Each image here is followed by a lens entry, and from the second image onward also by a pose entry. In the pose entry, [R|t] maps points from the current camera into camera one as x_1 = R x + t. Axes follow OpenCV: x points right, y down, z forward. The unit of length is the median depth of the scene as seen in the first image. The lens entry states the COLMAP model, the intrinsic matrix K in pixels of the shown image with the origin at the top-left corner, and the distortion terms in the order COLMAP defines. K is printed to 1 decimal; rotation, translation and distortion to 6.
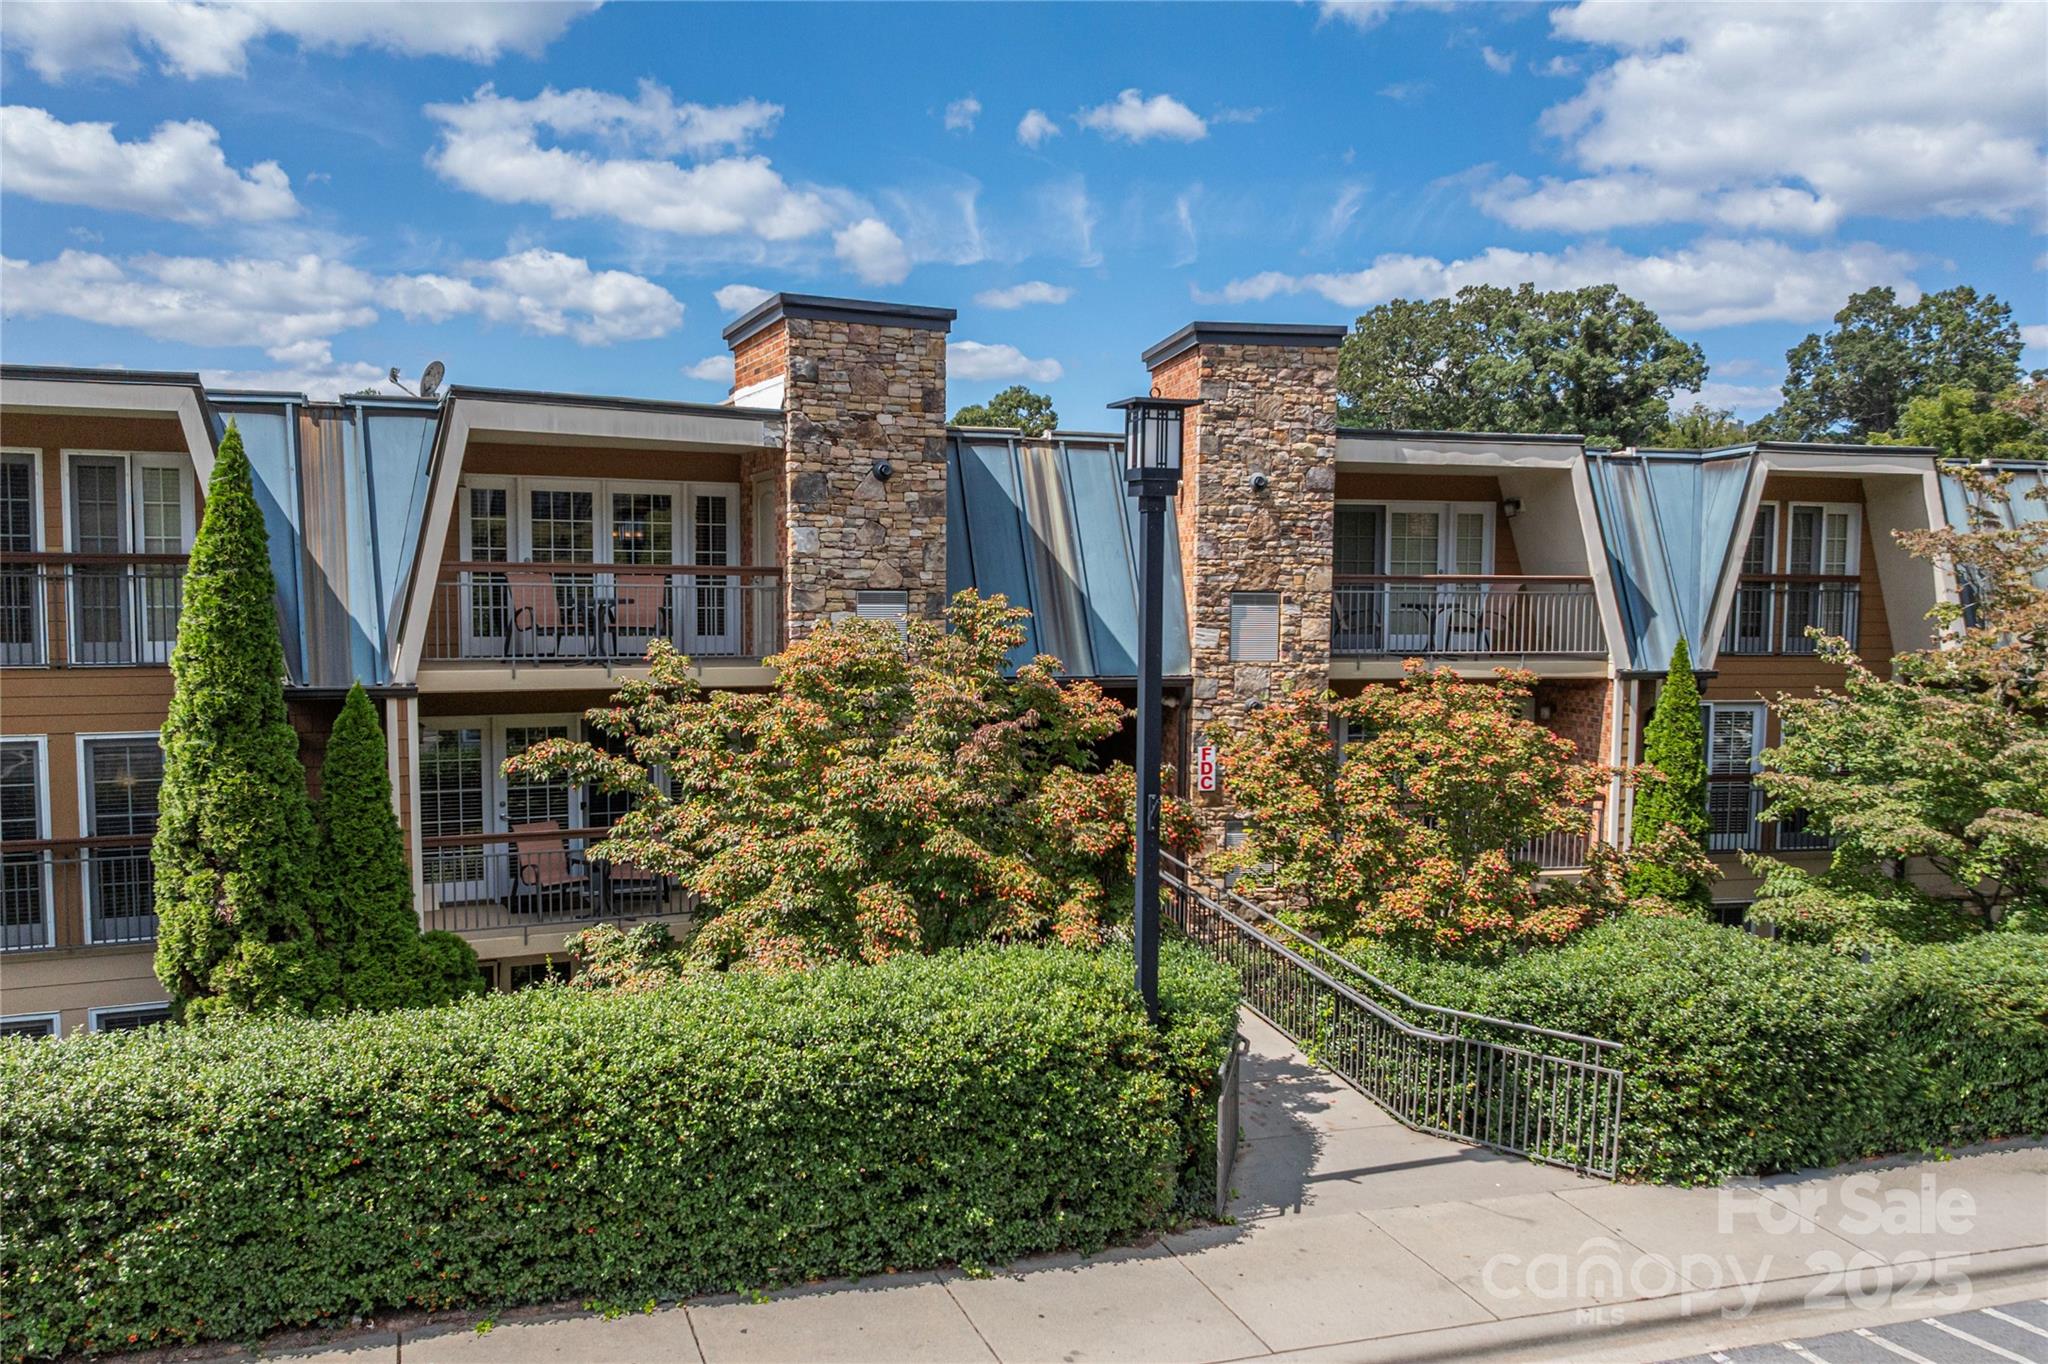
lens RADIAL K [[1451.6, 0, 946.5], [0, 1451.6, 702.3], [0, 0, 1]] dist [-0.004316, -0.006778]
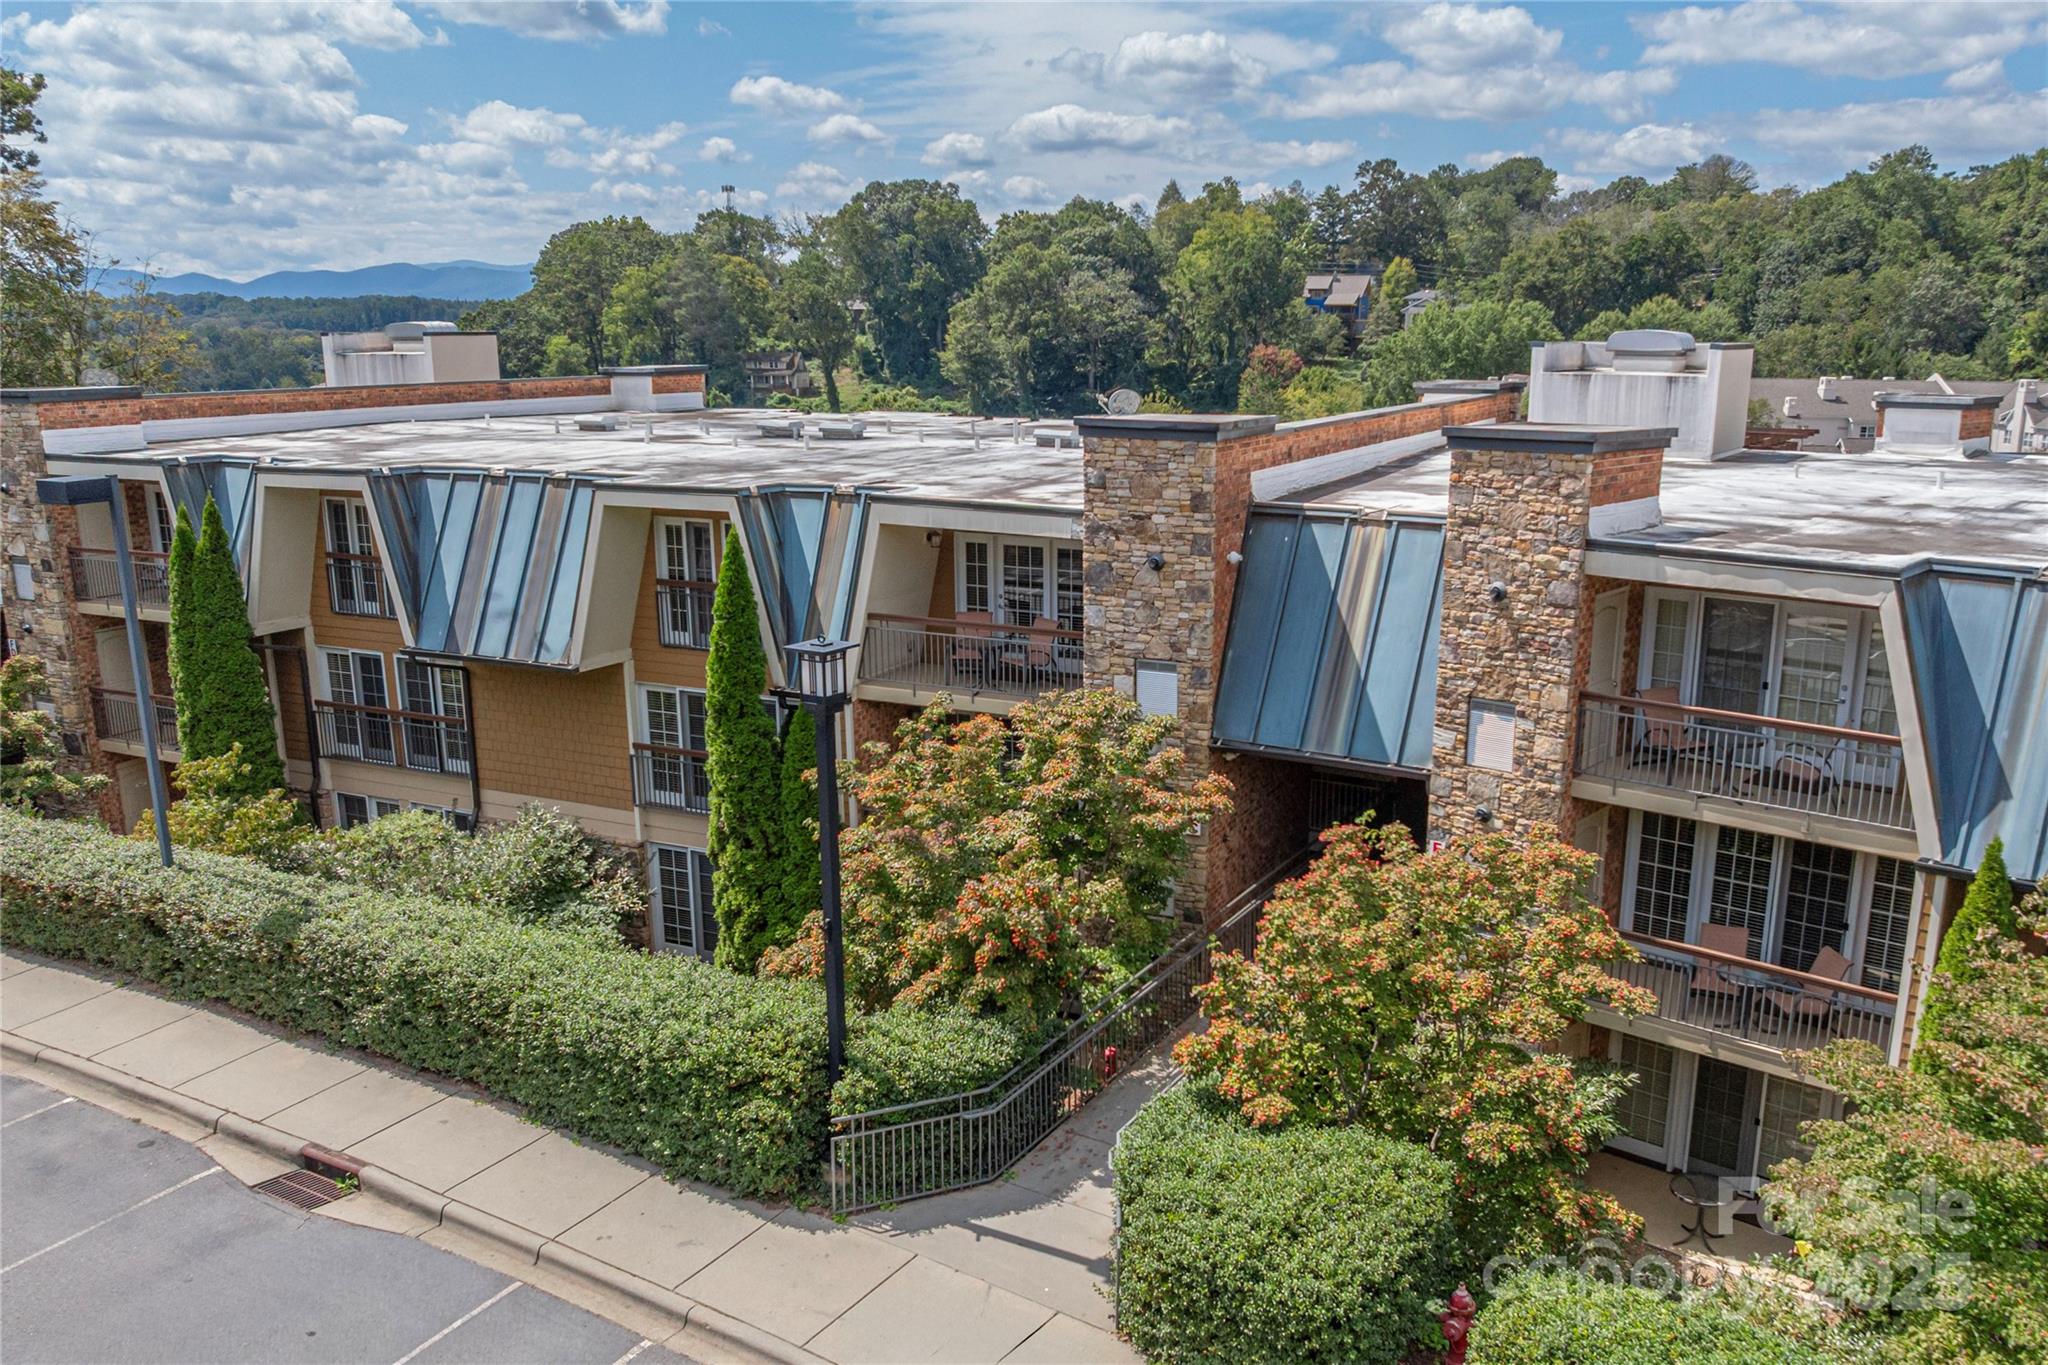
lens RADIAL K [[1482.1, 0, 1163.5], [0, 1482.1, 719.8], [0, 0, 1]] dist [0.027204, -0.103105]
pose [[0.705346, 0.165633, -0.689241, 0.805518], [-0.063722, 0.983197, 0.171063, -0.237334], [0.705994, -0.076739, 0.704048, 0.140686]]
